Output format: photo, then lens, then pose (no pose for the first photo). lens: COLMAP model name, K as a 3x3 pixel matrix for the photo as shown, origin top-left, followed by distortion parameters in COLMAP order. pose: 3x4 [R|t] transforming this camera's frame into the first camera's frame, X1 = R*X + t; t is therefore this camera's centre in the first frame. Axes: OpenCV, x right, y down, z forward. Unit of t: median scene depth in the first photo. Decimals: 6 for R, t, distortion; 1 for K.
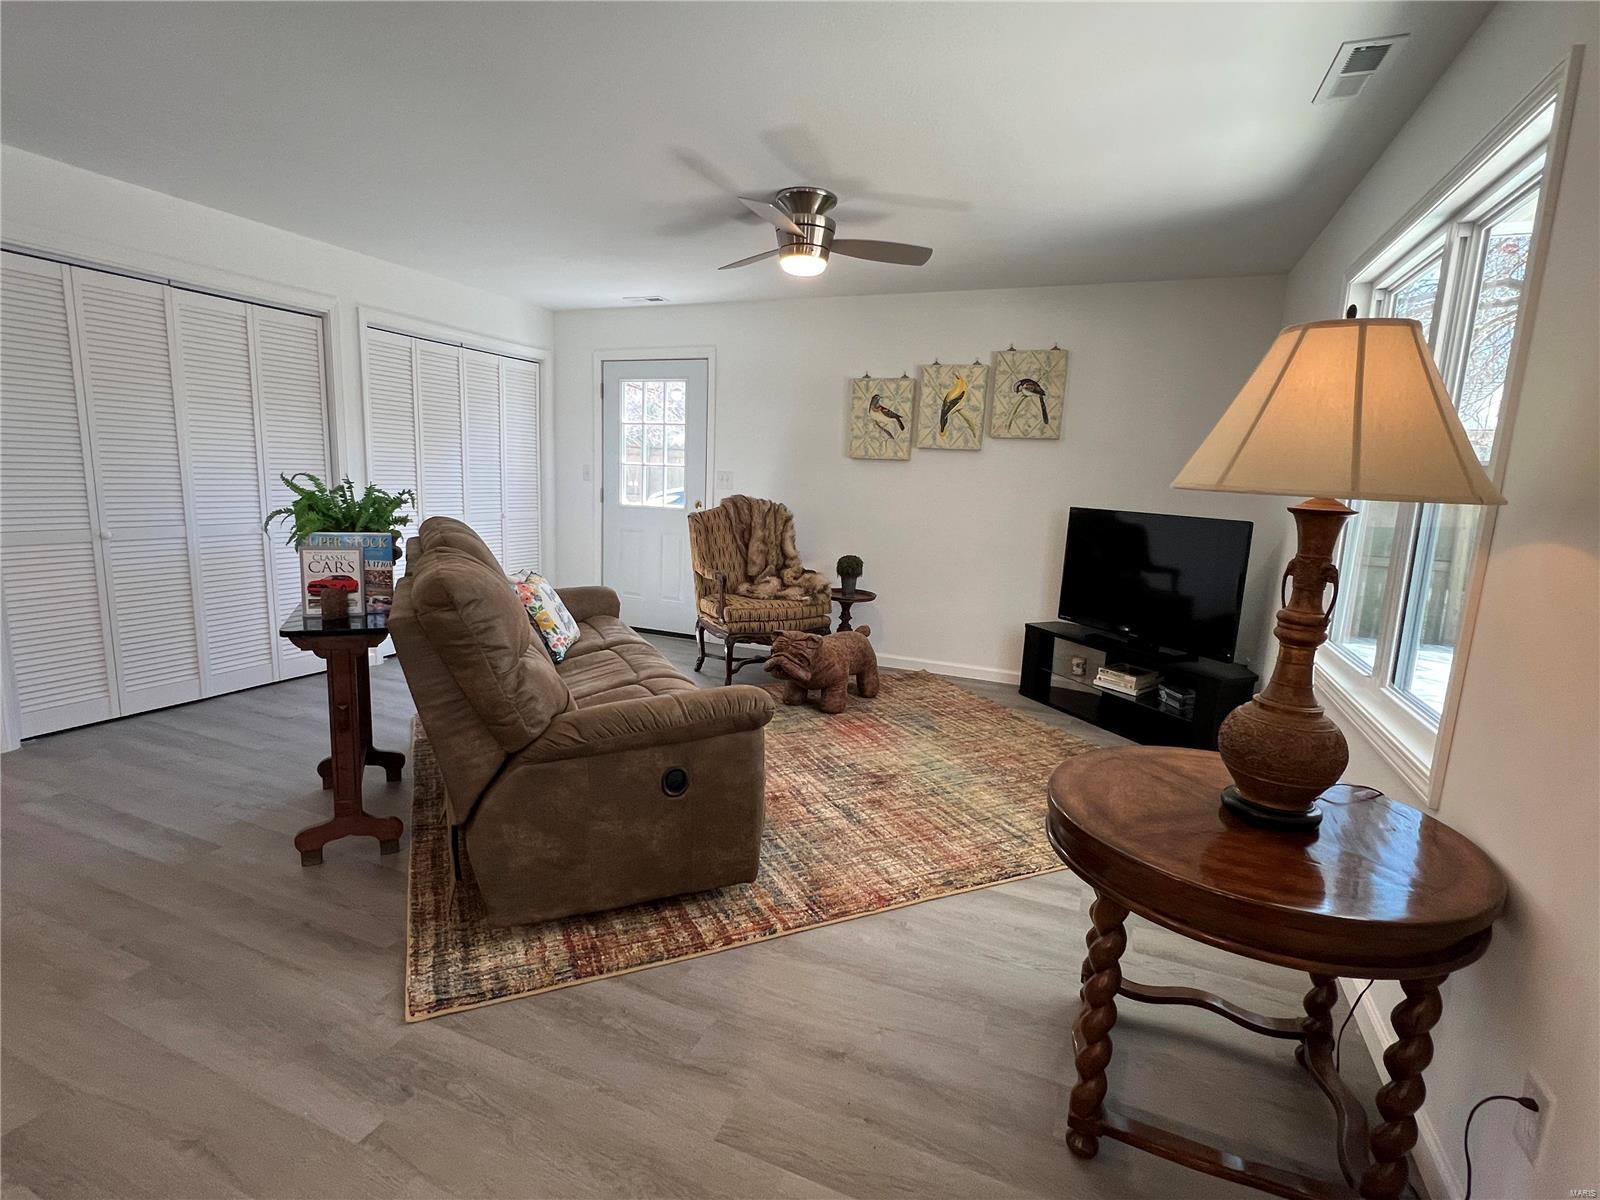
lens RADIAL K [[772.7, 0, 797.4], [0, 772.7, 607.9], [0, 0, 1]] dist [-0.002272, -0.000787]
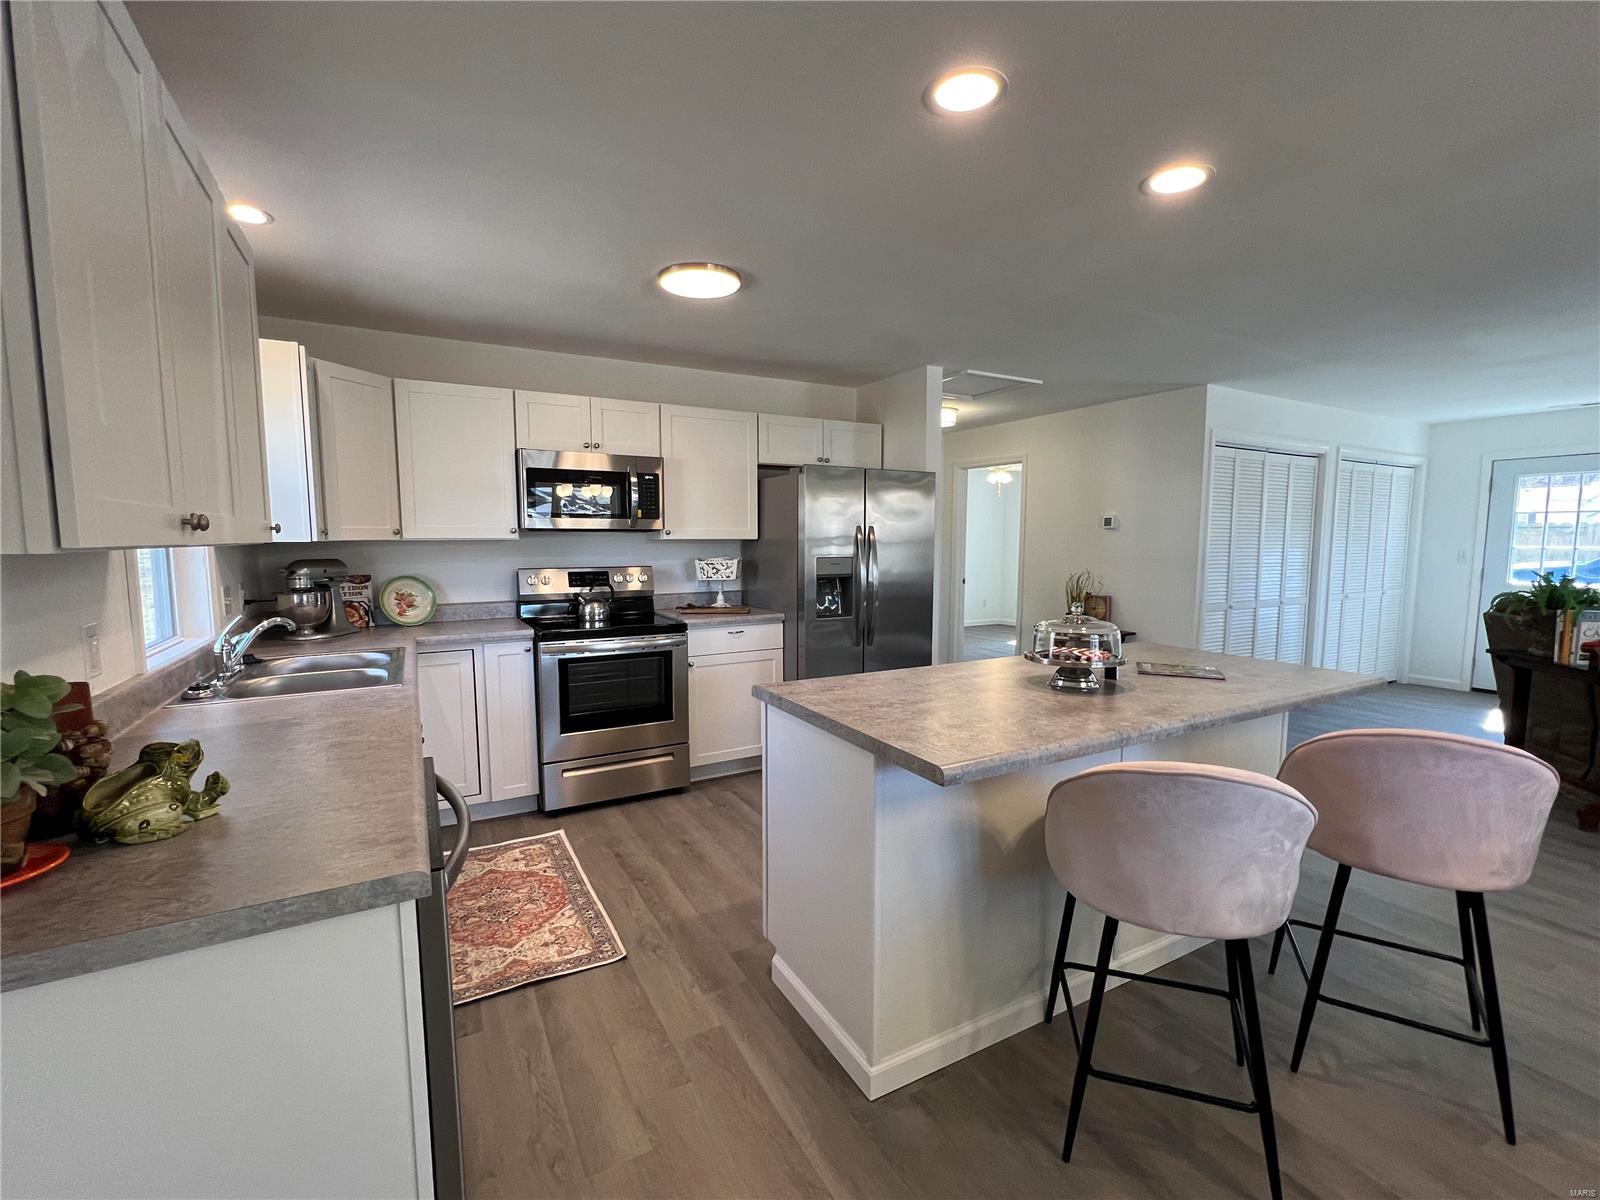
lens RADIAL K [[698.1, 0, 799.8], [0, 698.1, 607.3], [0, 0, 1]] dist [-0.001182, -0.000565]
pose [[0.786121, 0.020082, -0.617746, -1.077803], [-0.073923, 0.995352, -0.061715, 0.103878], [0.613636, 0.094181, 0.783952, -1.121718]]
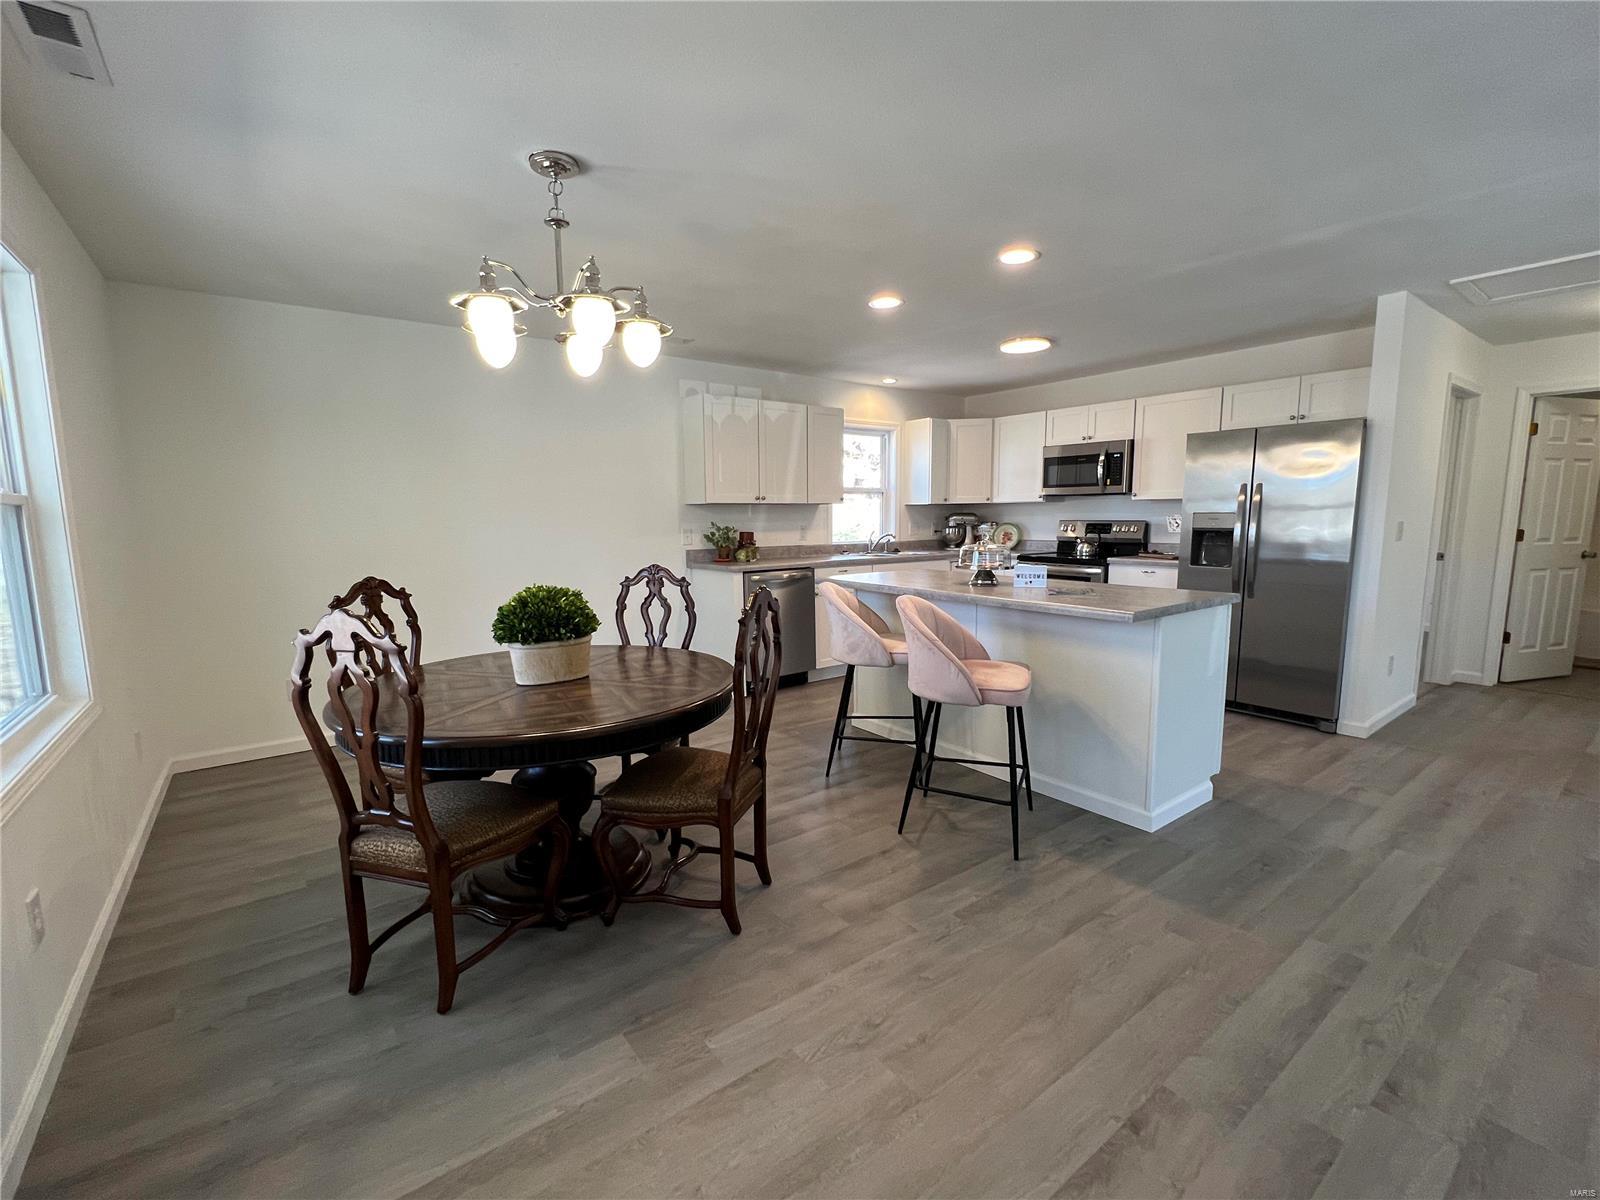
lens RADIAL K [[698.1, 0, 797.0], [0, 698.1, 606.1], [0, 0, 1]] dist [-0.001182, -0.000565]
pose [[-0.505863, 0.075776, -0.859279, 0.193952], [-0.162158, 0.970022, 0.181005, -0.043766], [0.847235, 0.230903, -0.478410, 0.278242]]
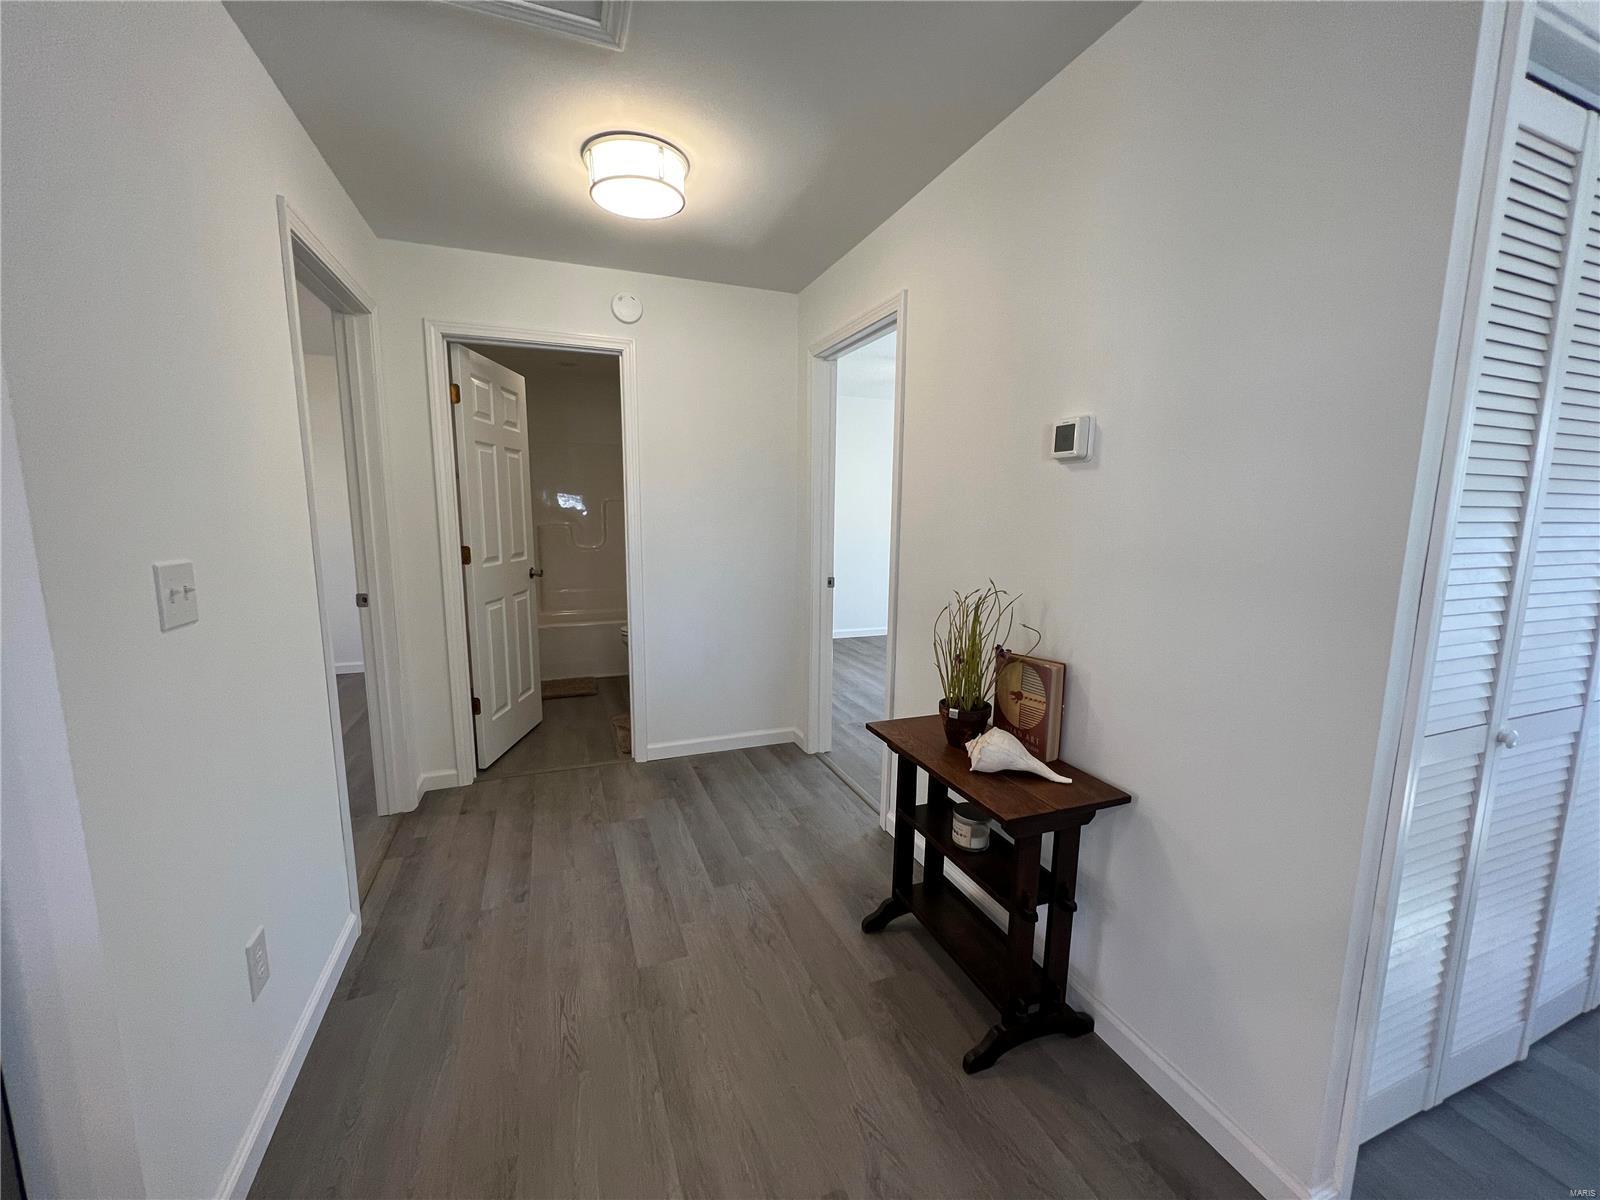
lens RADIAL K [[636.4, 0, 801.7], [0, 636.4, 602.5], [0, 0, 1]] dist [-0.001779, 0.000111]
pose [[0.697725, 0.067689, -0.713160, -1.415299], [-0.101864, 0.994785, -0.005239, -0.198556], [0.709086, 0.076301, 0.700981, 0.679538]]
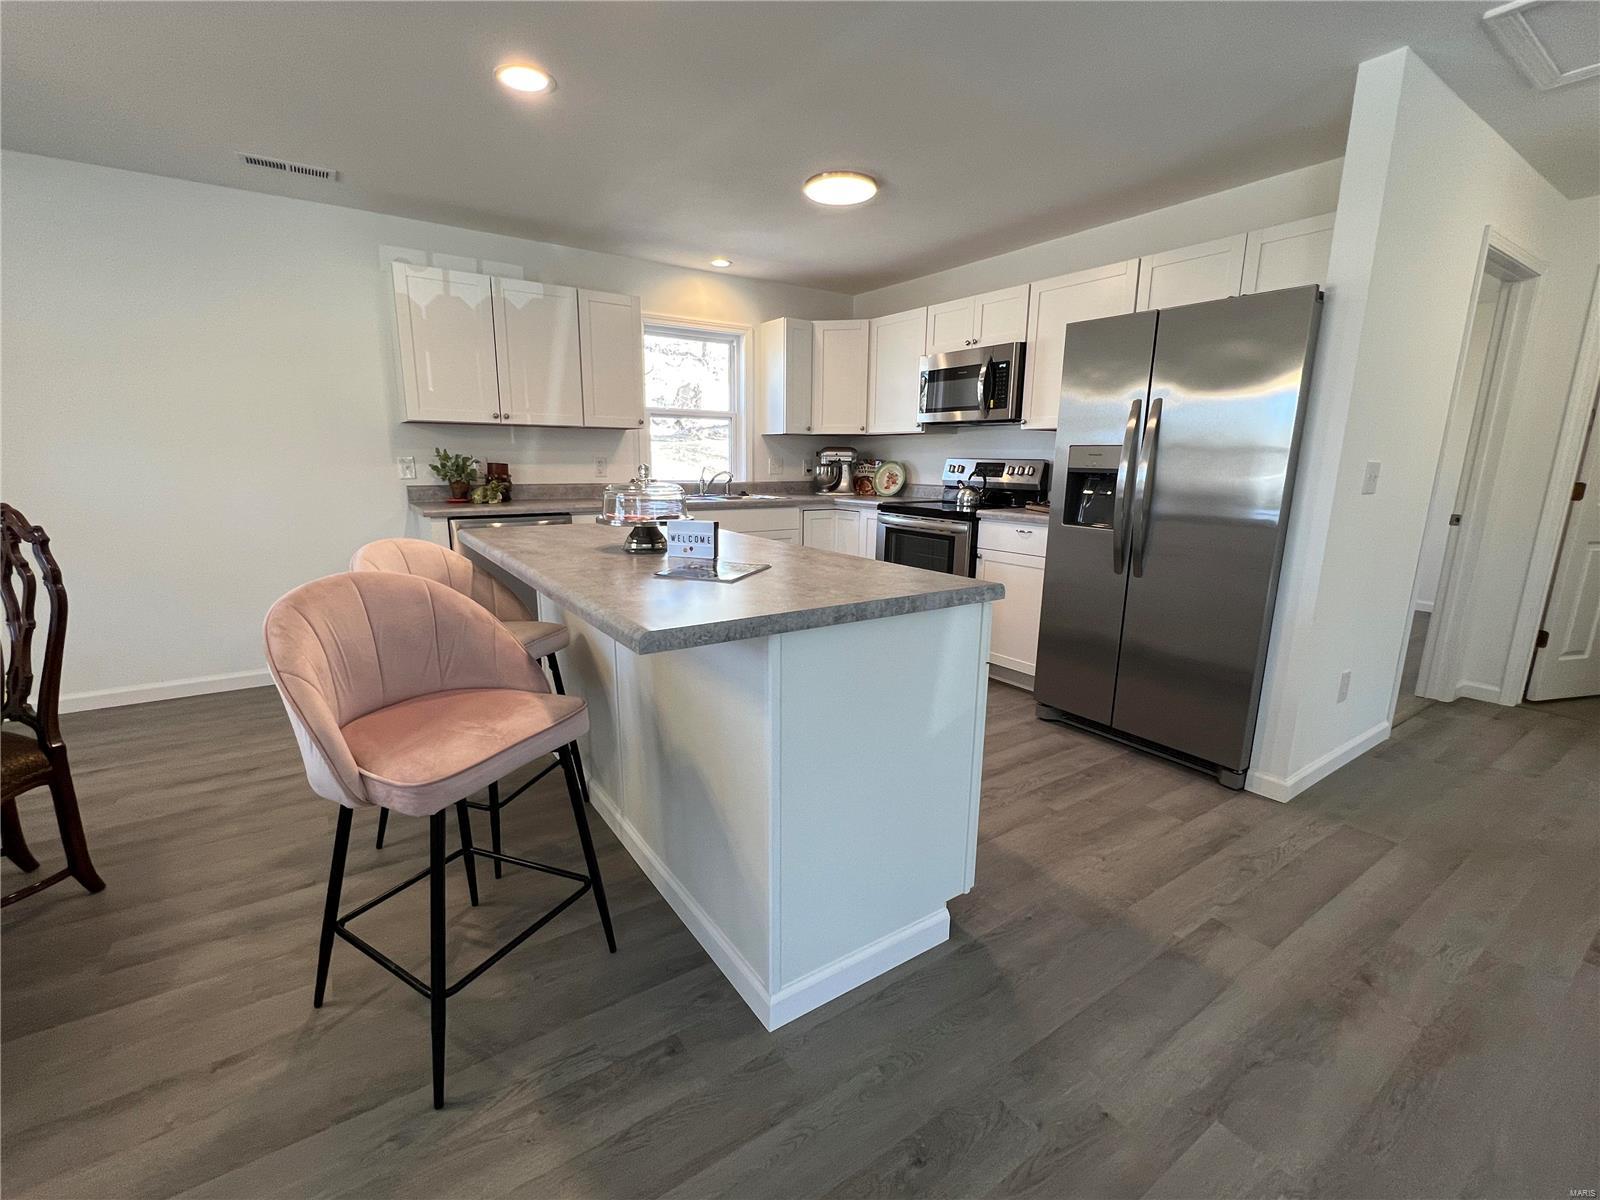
lens RADIAL K [[698.1, 0, 796.9], [0, 698.1, 604.9], [0, 0, 1]] dist [-0.001182, -0.000565]
pose [[-0.544434, 0.127099, -0.829118, -0.677910], [-0.180052, 0.947705, 0.263508, -0.093824], [0.819251, 0.292747, -0.493079, 0.540292]]
